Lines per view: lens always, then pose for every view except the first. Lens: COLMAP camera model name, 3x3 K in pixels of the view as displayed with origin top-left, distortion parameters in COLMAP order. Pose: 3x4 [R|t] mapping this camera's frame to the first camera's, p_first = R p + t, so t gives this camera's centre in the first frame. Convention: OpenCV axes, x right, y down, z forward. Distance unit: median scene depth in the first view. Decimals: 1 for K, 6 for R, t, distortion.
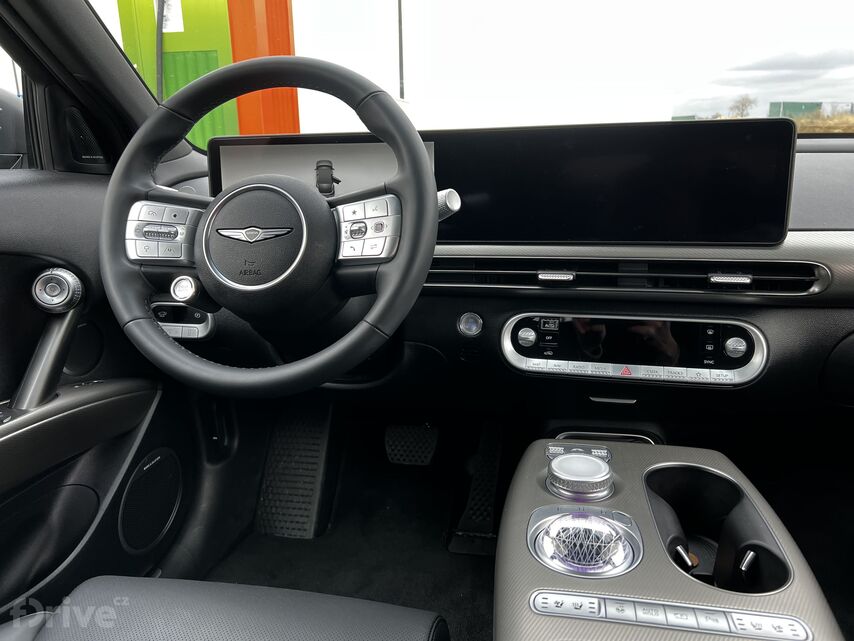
lens RADIAL K [[666.4, 0, 428.8], [0, 666.4, 321.2], [0, 0, 1]] dist [0.024828, -0.011929]
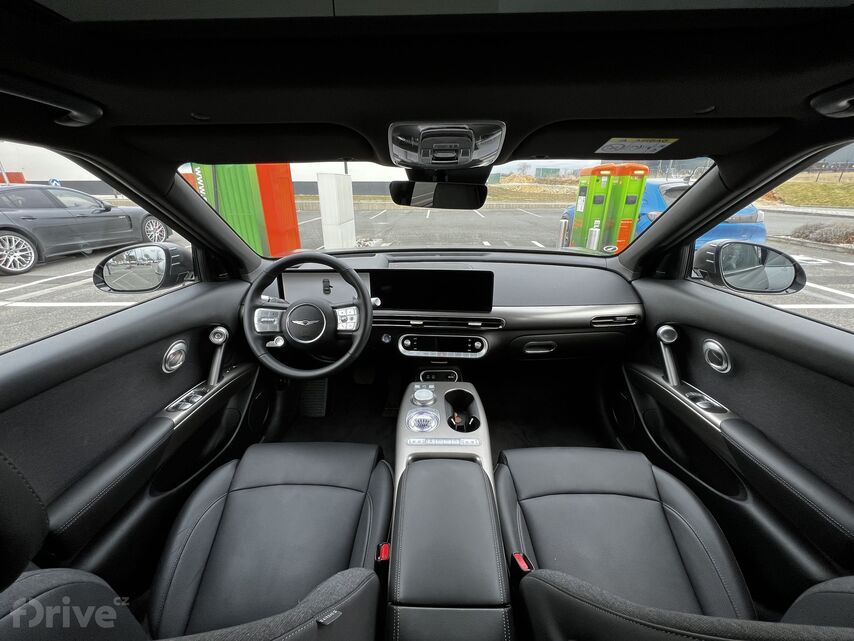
lens RADIAL K [[345.6, 0, 429.7], [0, 345.6, 324.9], [0, 0, 1]] dist [-0.000246, -0.000037]
pose [[0.983638, -0.050534, 0.172925, -0.003598], [0.029957, 0.992370, 0.119599, -0.244139], [-0.177650, -0.112462, 0.977647, -0.438060]]
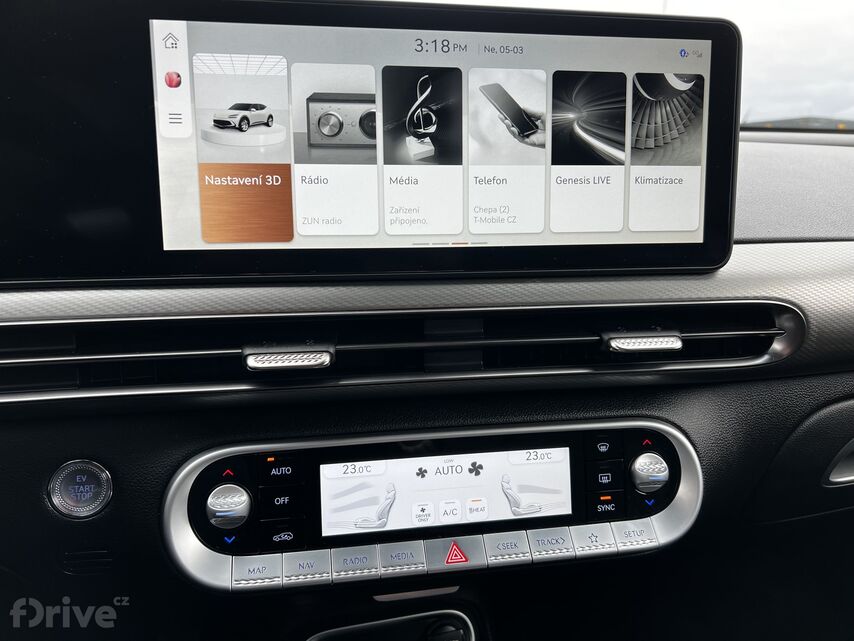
lens RADIAL K [[666.4, 0, 422.3], [0, 666.4, 324.7], [0, 0, 1]] dist [0.024828, -0.011929]
pose [[0.885415, -0.061986, 0.460649, 0.077564], [0.086360, 0.995750, -0.032002, -0.074362], [-0.456708, 0.068116, 0.887005, 0.636739]]
